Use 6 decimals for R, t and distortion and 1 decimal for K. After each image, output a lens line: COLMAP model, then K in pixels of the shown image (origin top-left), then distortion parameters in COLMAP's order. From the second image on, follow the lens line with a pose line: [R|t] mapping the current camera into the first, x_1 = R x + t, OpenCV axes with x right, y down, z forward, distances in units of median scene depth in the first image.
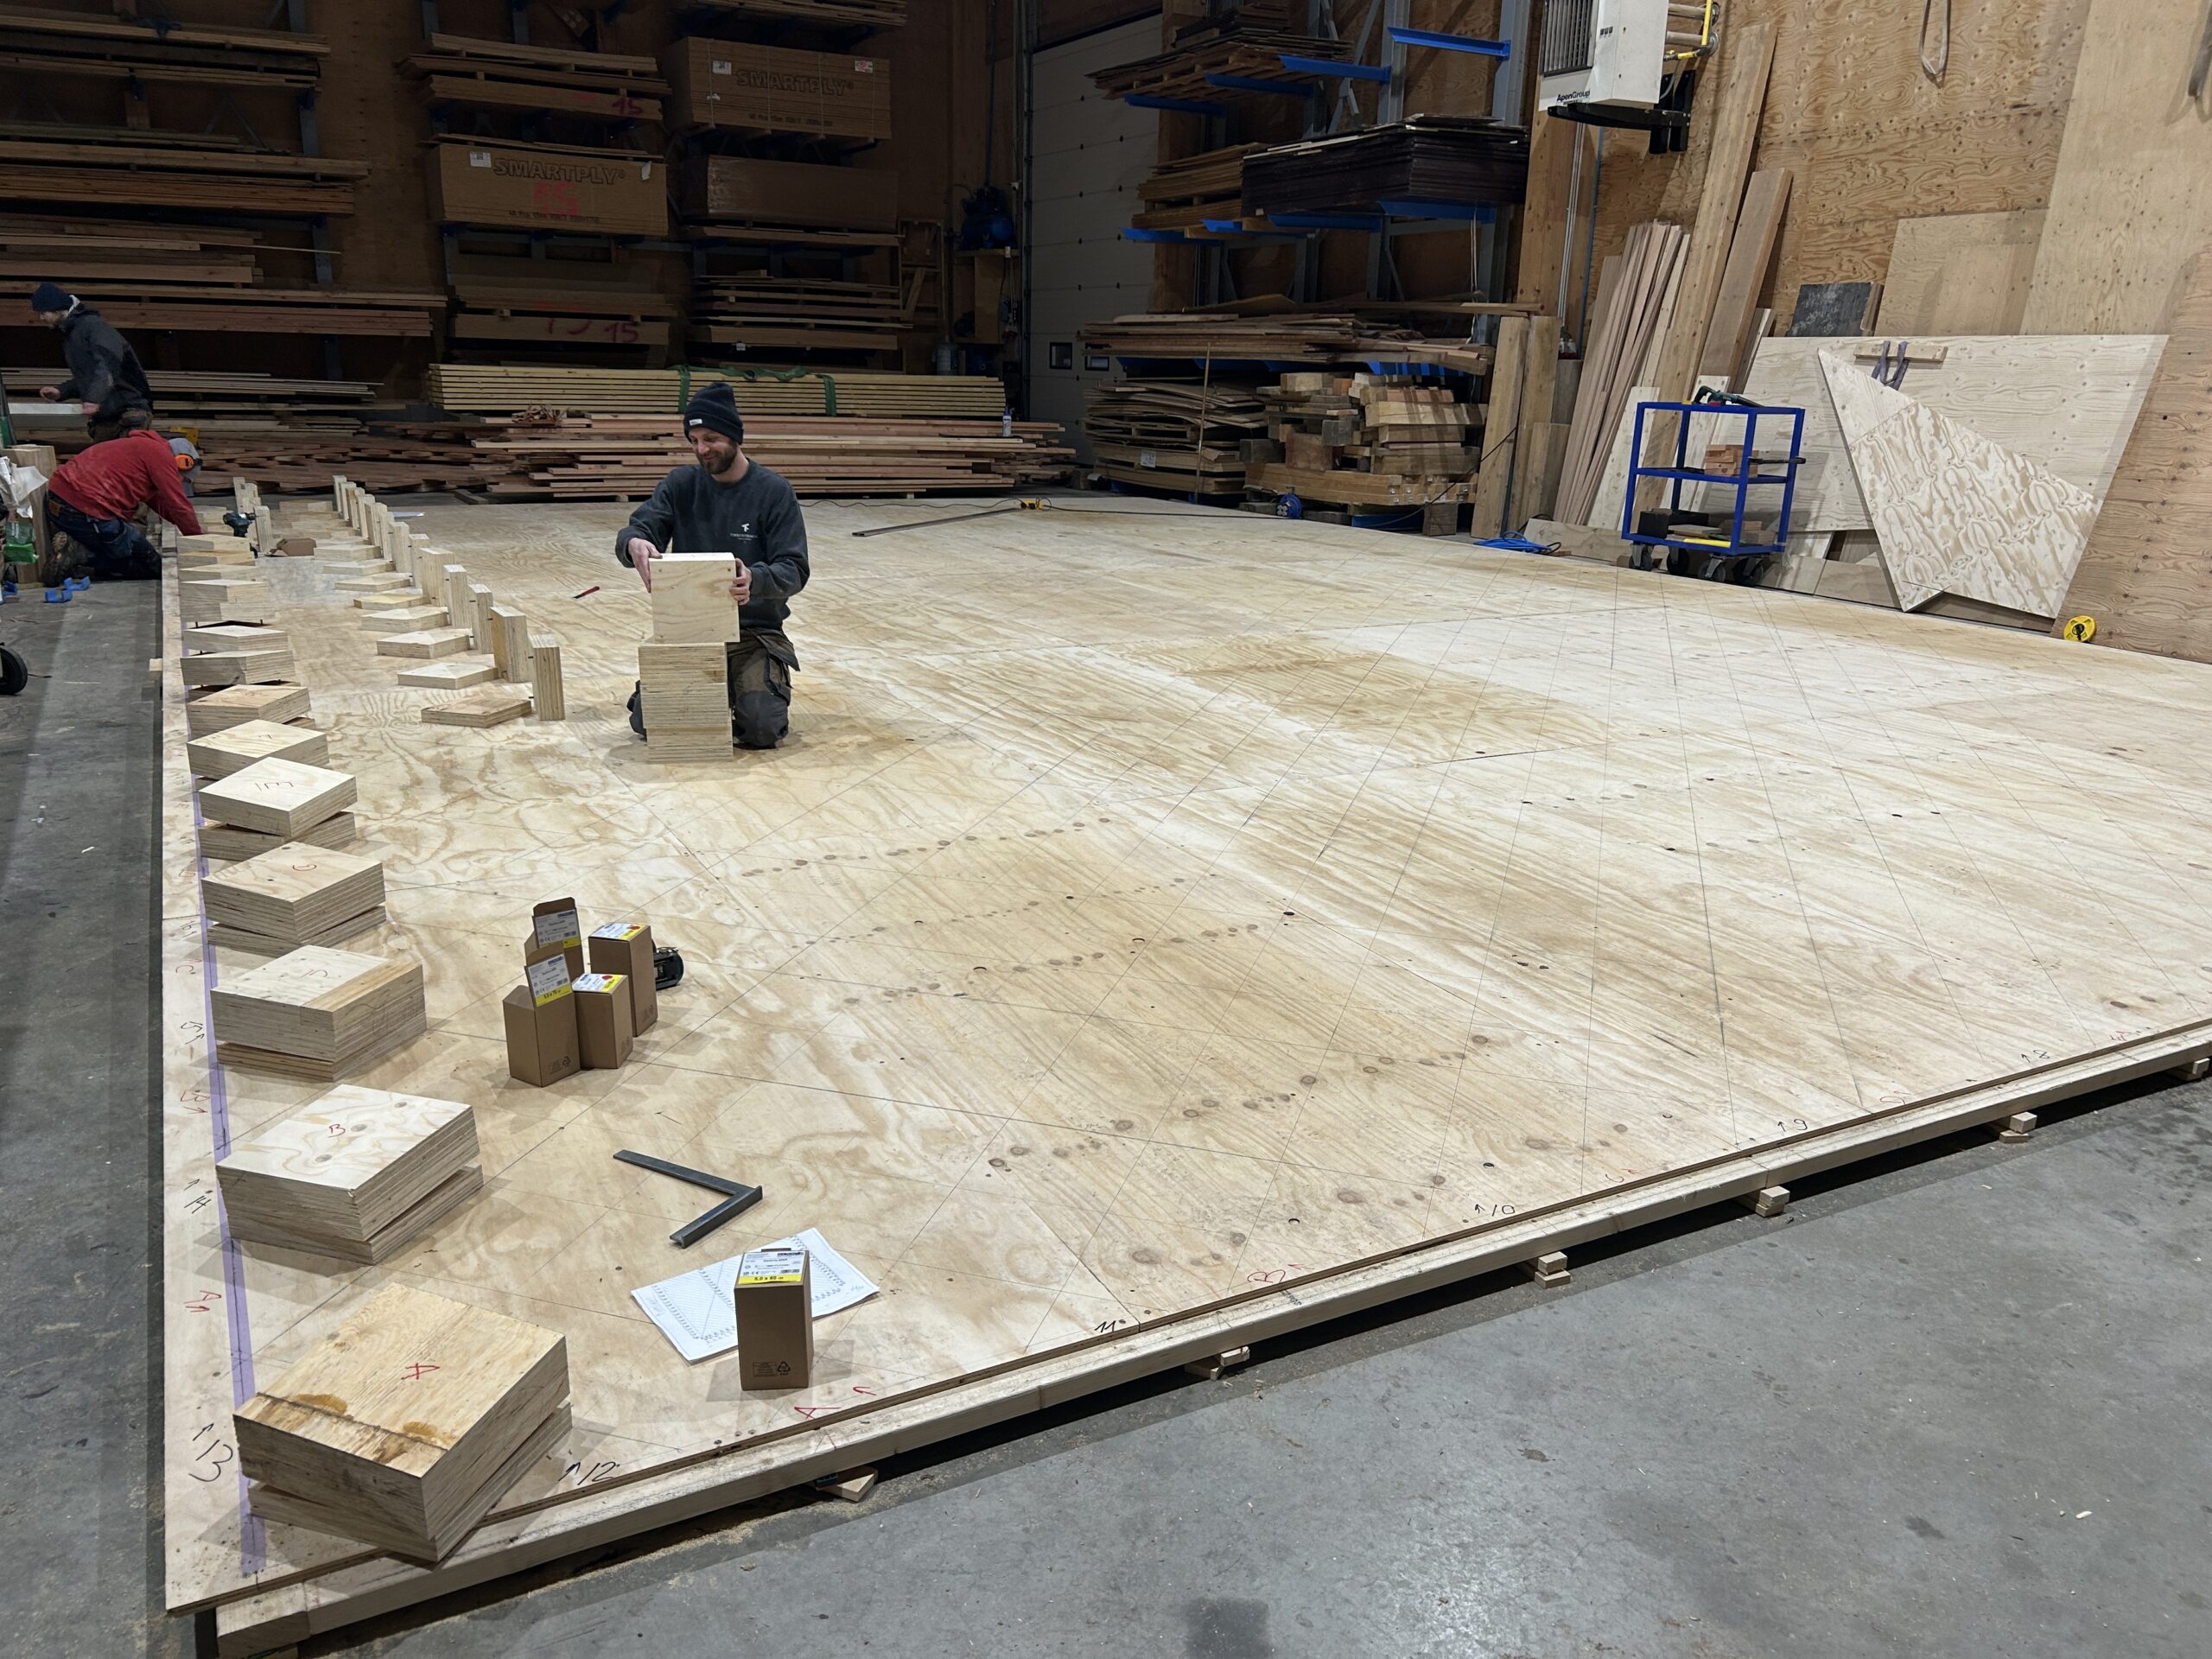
lens RADIAL K [[1674.8, 0, 1106.0], [0, 1674.8, 829.5], [0, 0, 1]] dist [0.082459, -0.076620]
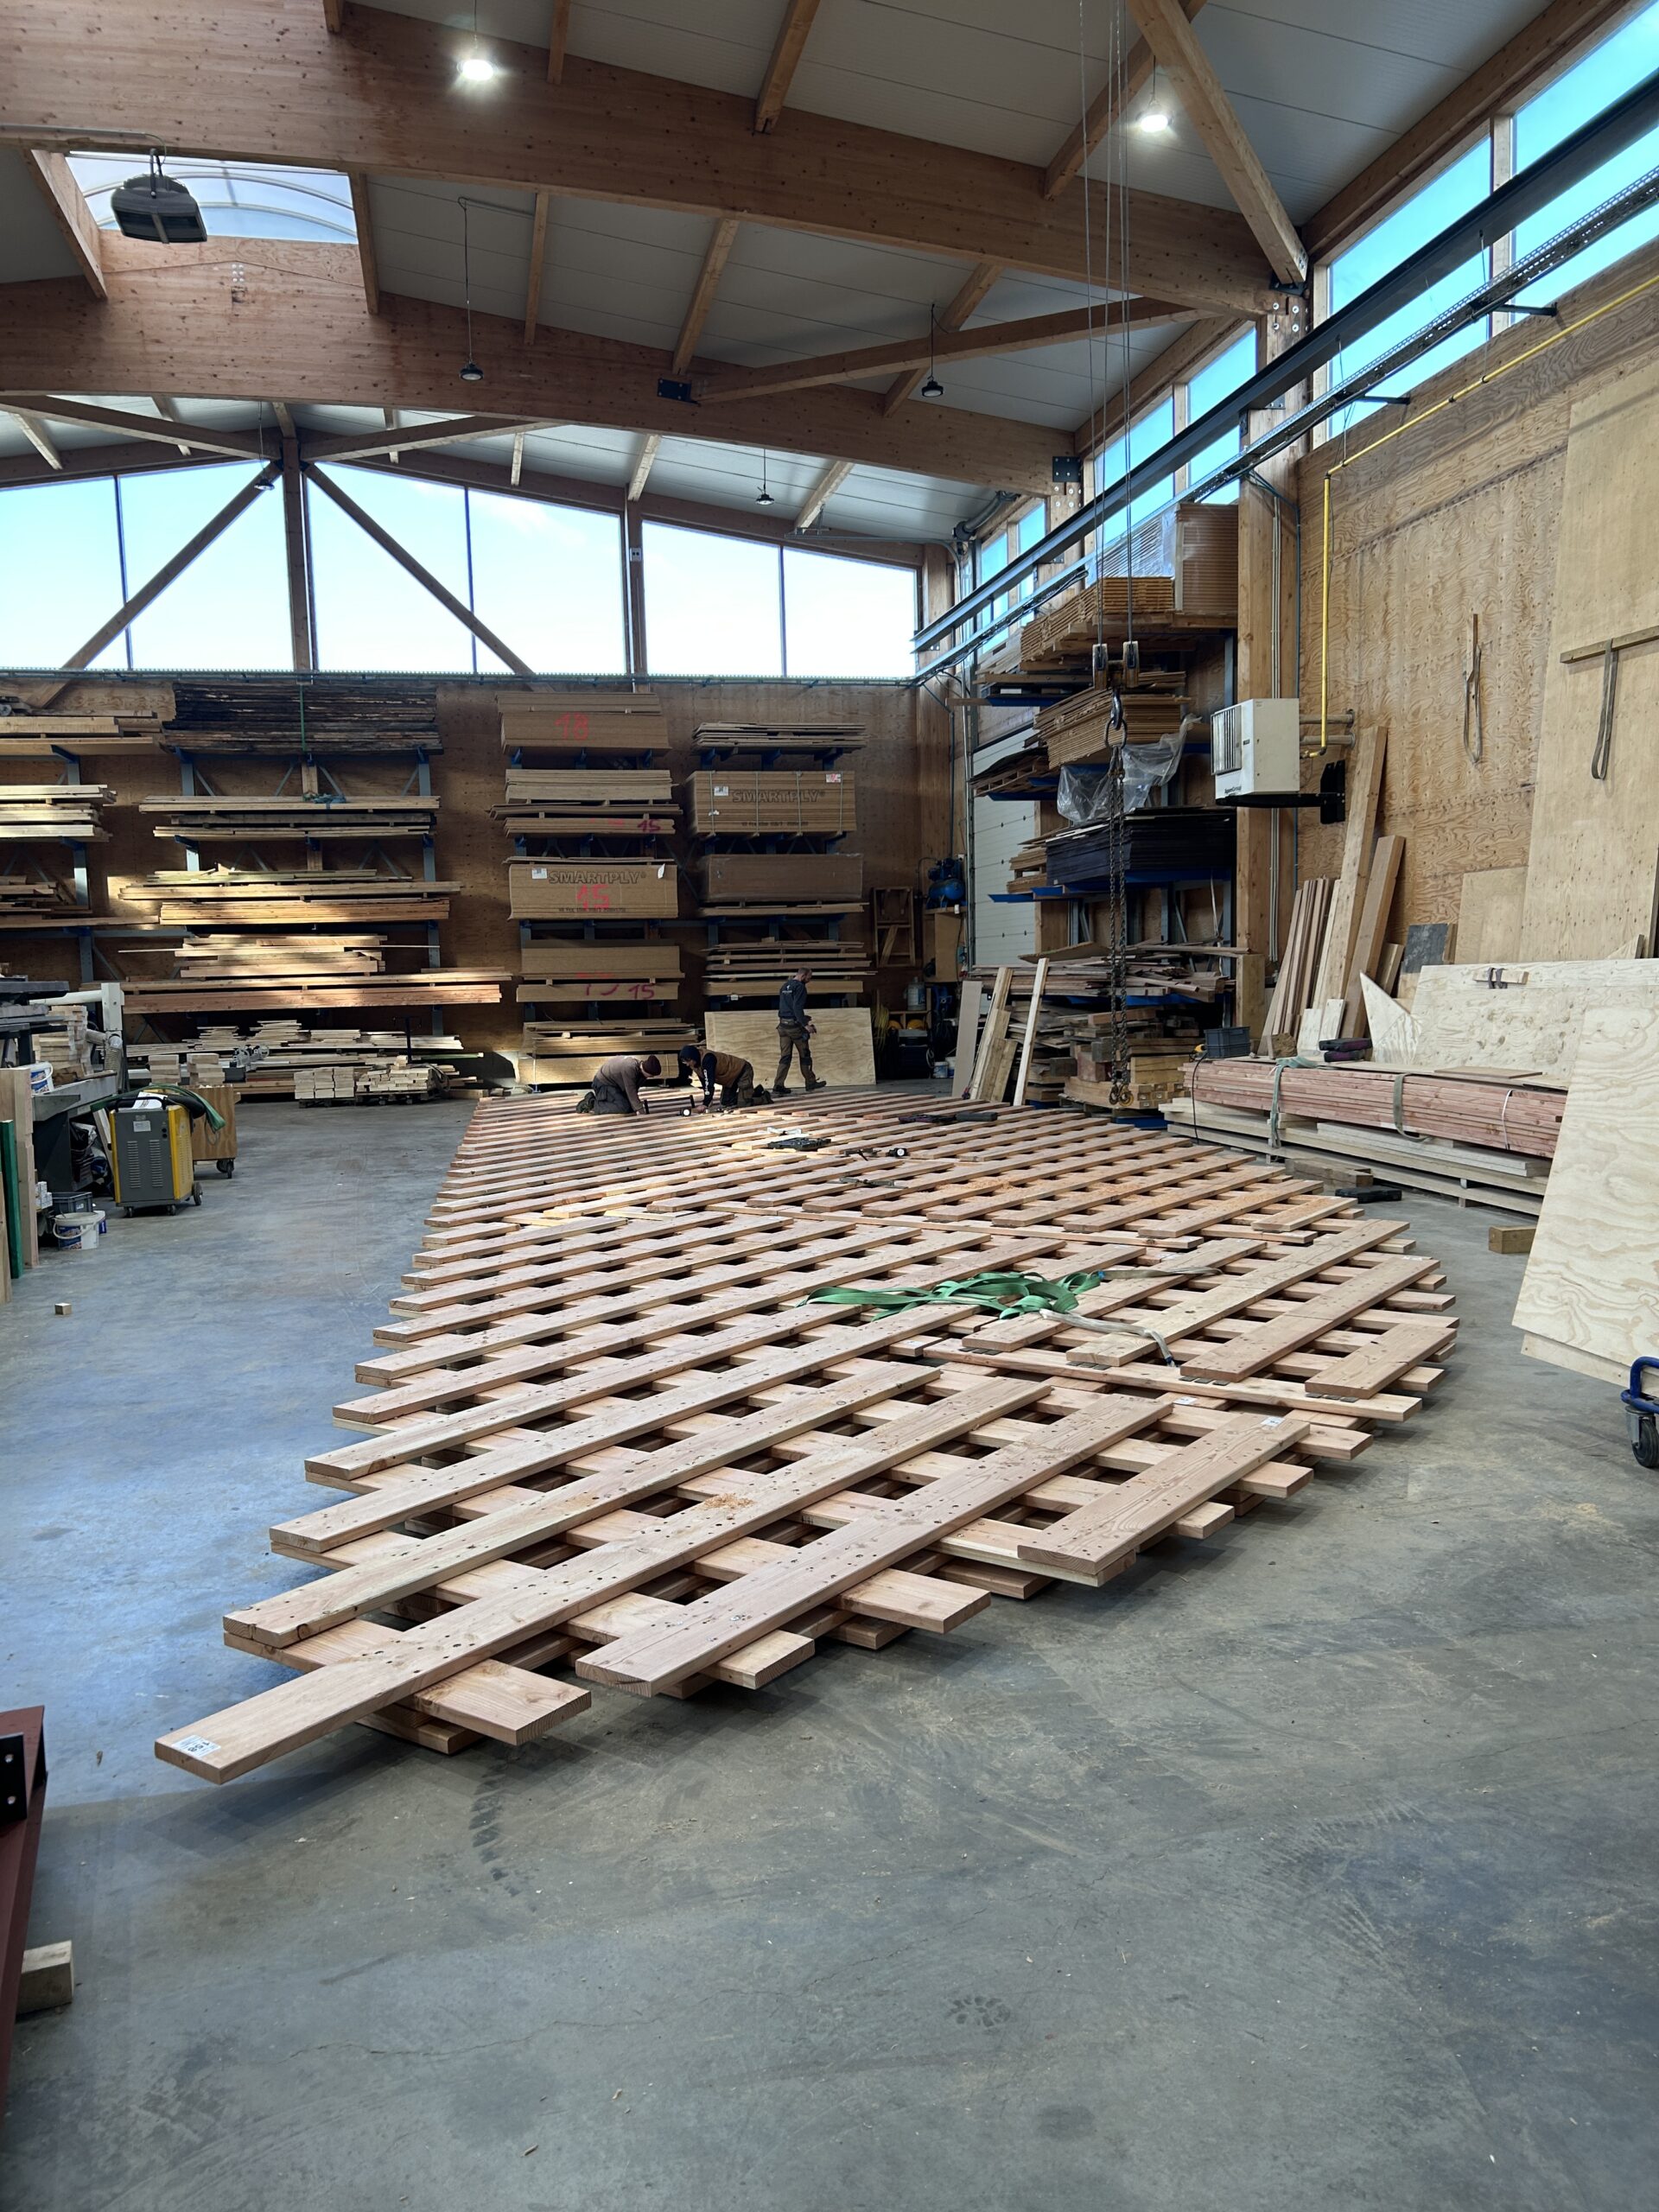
lens RADIAL K [[1674.8, 0, 816.9], [0, 1674.8, 1118.4], [0, 0, 1]] dist [0.082459, -0.076620]
pose [[0.958322, -0.023436, -0.284726, 0.217271], [-0.030769, 0.982366, -0.184419, 0.031591], [0.284027, 0.185493, 0.940702, -0.143725]]
